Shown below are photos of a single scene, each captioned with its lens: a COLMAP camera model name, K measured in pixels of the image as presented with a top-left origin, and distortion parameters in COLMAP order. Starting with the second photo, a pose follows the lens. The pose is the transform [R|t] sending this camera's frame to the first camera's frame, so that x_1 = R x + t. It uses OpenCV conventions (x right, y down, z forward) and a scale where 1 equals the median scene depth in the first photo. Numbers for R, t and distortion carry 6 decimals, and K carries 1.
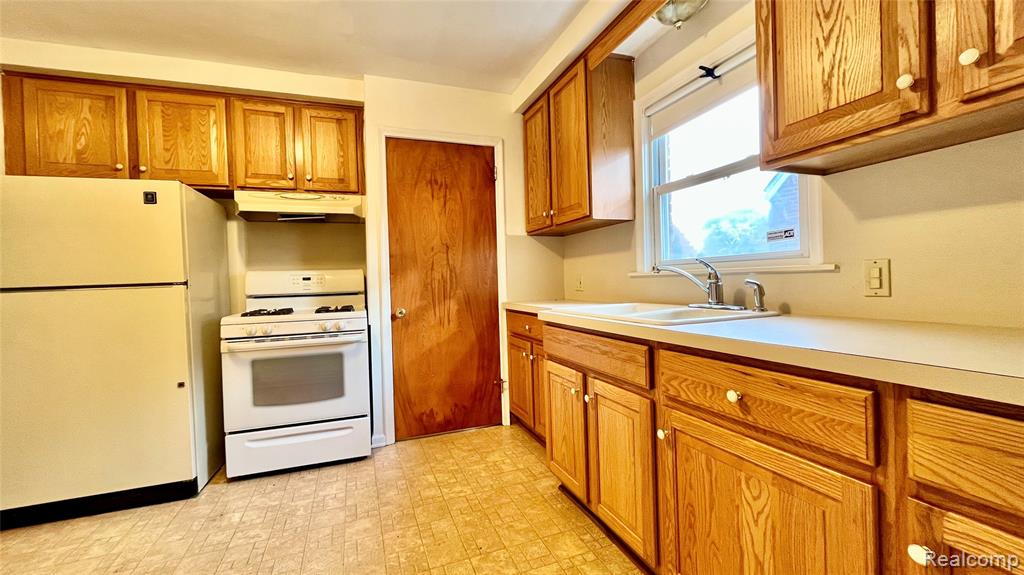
lens RADIAL K [[416.2, 0, 512.0], [0, 416.2, 287.5], [0, 0, 1]] dist [-0.001916, 0.000050]
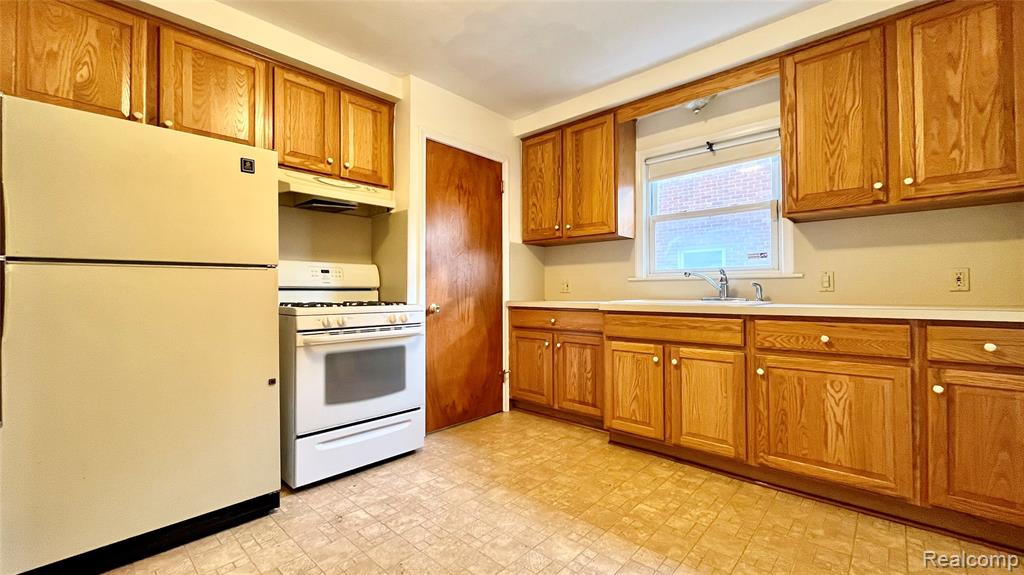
lens RADIAL K [[416.2, 0, 512.0], [0, 416.2, 287.5], [0, 0, 1]] dist [-0.001916, 0.000050]
pose [[0.892742, 0.032509, 0.449394, -0.663328], [-0.016621, 0.999091, -0.039254, 0.054921], [-0.450262, 0.027574, 0.892471, -0.013851]]
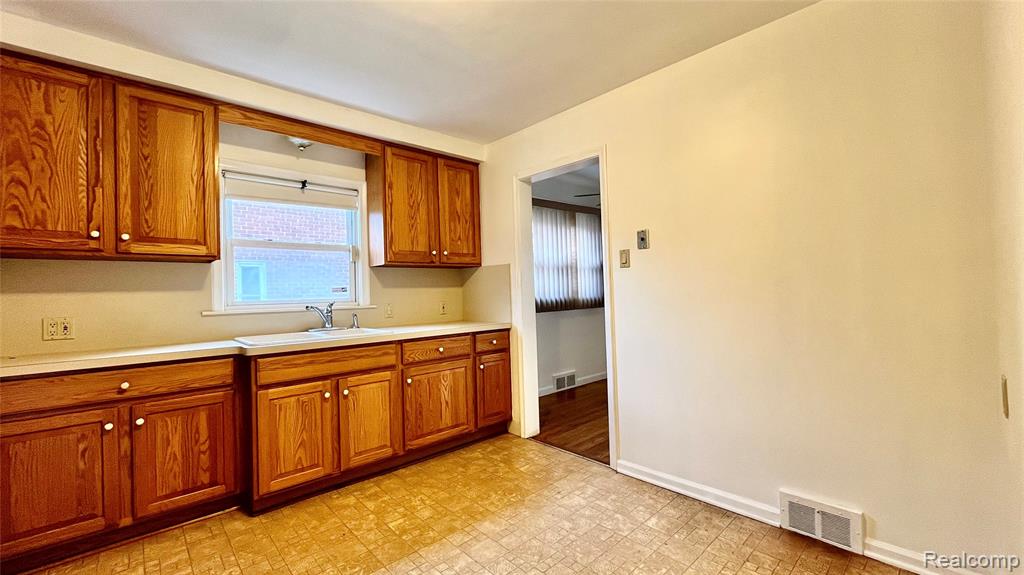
lens RADIAL K [[416.2, 0, 512.0], [0, 416.2, 287.5], [0, 0, 1]] dist [-0.001916, 0.000050]
pose [[-0.371637, 0.053632, 0.926828, -1.011777], [0.054514, 0.997868, -0.035884, -0.017335], [-0.926776, 0.037189, -0.373769, 0.687953]]
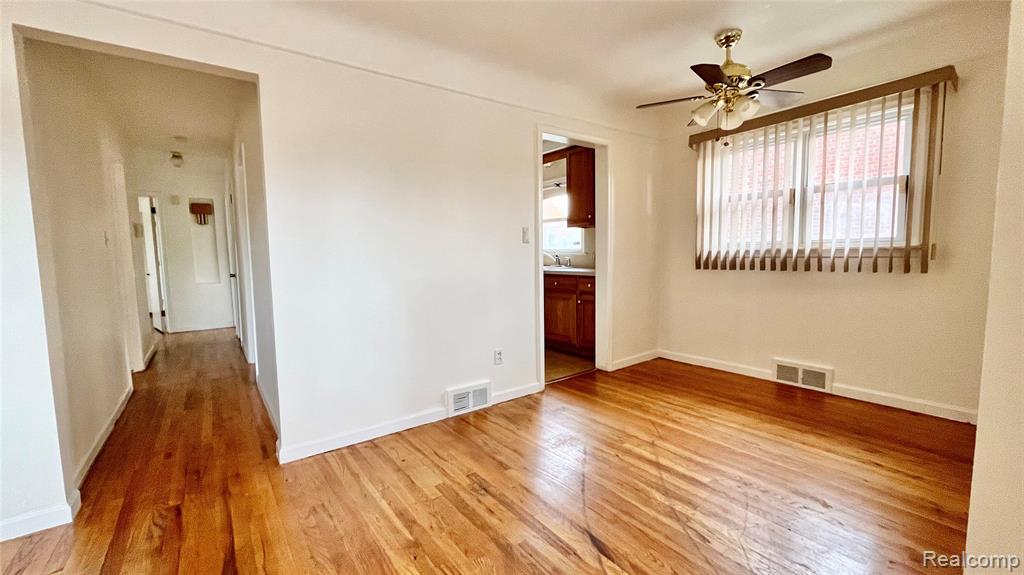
lens RADIAL K [[408.8, 0, 512.0], [0, 408.8, 287.5], [0, 0, 1]] dist [-0.000665, 0.000002]
pose [[0.958307, -0.012155, 0.285480, -0.501754], [-0.005751, 0.998072, 0.061798, 0.013530], [-0.285681, -0.060863, 0.956390, -1.301118]]
